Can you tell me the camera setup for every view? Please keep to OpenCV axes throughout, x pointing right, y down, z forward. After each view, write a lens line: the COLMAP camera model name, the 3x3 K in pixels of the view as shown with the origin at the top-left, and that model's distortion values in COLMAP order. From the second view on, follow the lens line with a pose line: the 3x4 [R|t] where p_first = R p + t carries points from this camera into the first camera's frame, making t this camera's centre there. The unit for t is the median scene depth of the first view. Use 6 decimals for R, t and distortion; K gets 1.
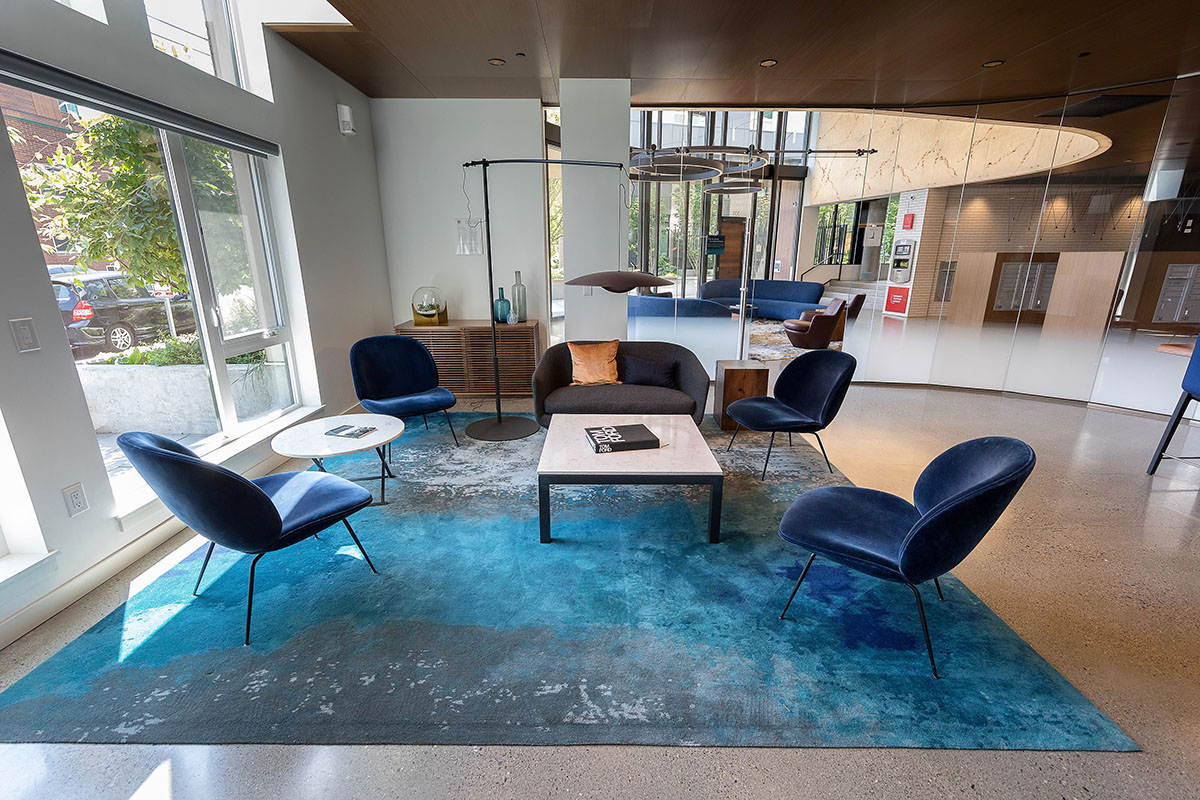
lens RADIAL K [[500.3, 0, 600.0], [0, 500.3, 400.0], [0, 0, 1]] dist [0.001502, 0.000402]
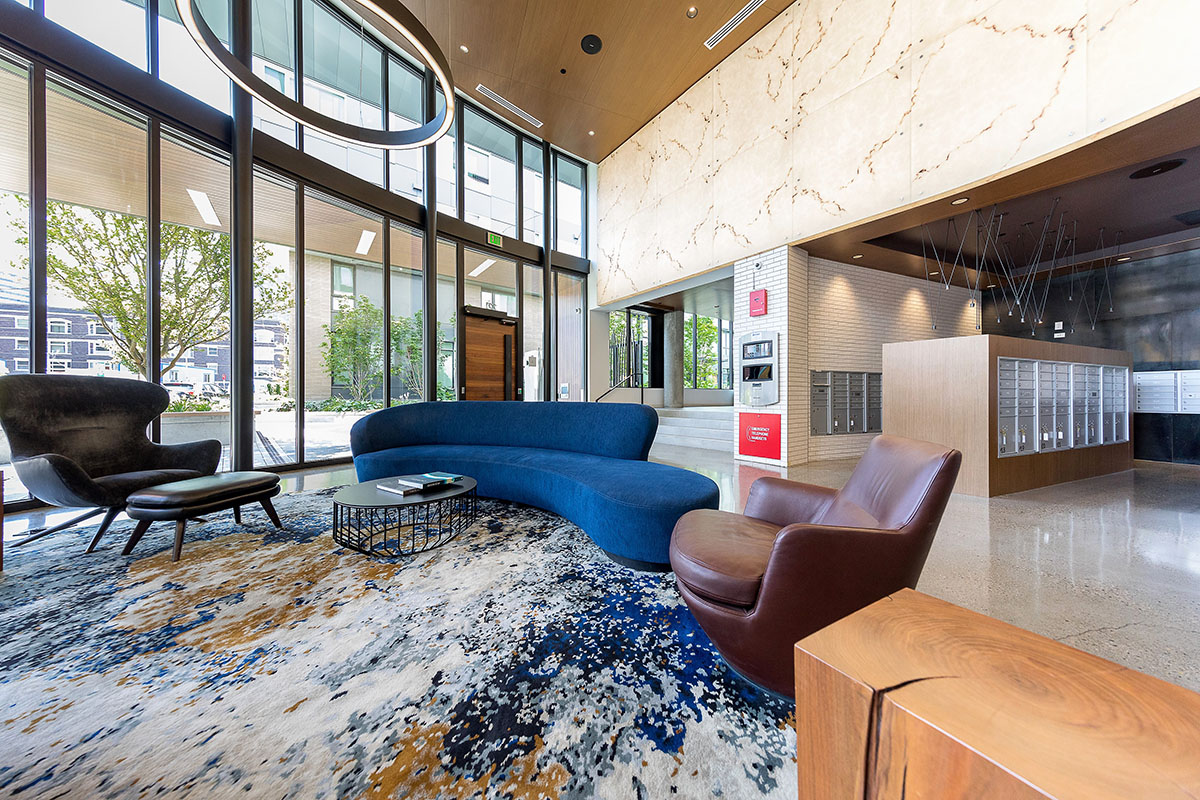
lens RADIAL K [[380.4, 0, 600.0], [0, 380.4, 400.0], [0, 0, 1]] dist [0.001128, -0.000130]
pose [[0.927165, -0.004089, 0.374631, 0.263291], [0.103908, 0.963520, -0.246643, -0.149043], [-0.359956, 0.267605, 0.893767, 0.660871]]
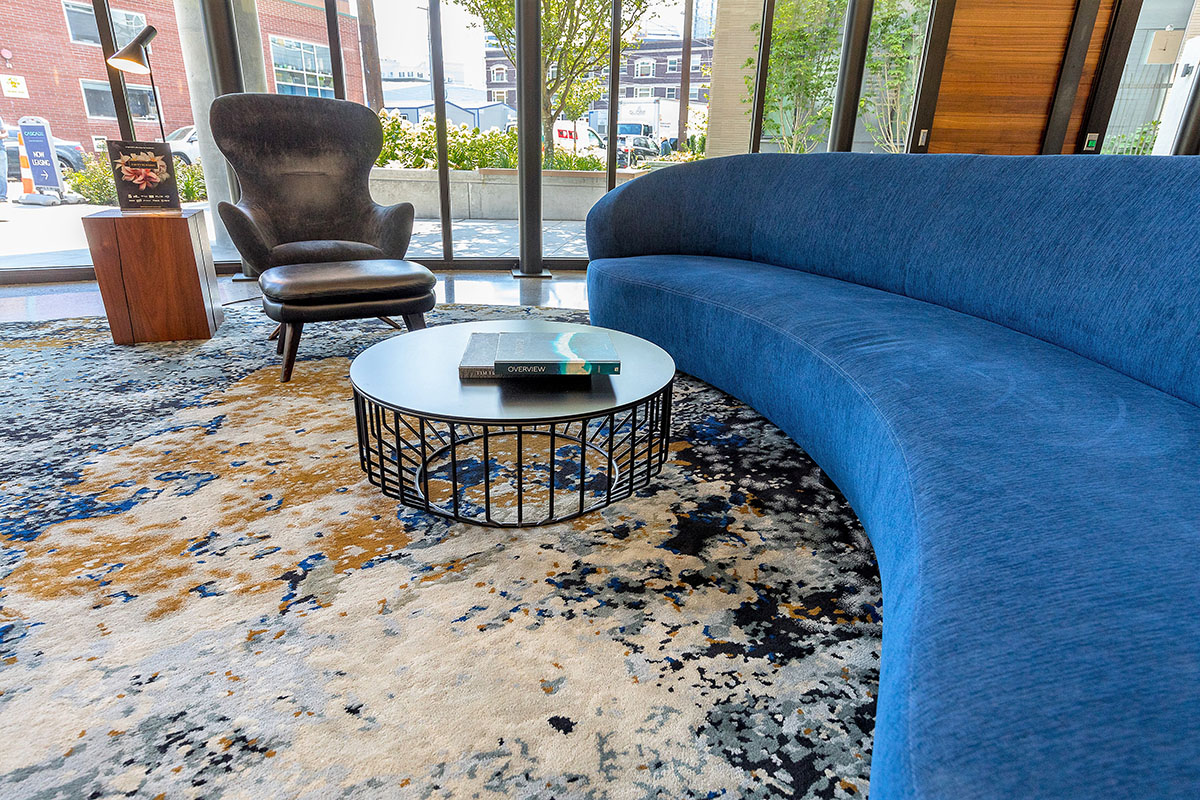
lens RADIAL K [[646.3, 0, 600.0], [0, 646.3, 400.0], [0, 0, 1]] dist [0.002061, 0.001783]
pose [[0.868246, 0.199687, -0.454174, 0.326222], [-0.165547, 0.979566, 0.114210, -0.175399], [0.467700, -0.023975, 0.883562, 0.779638]]
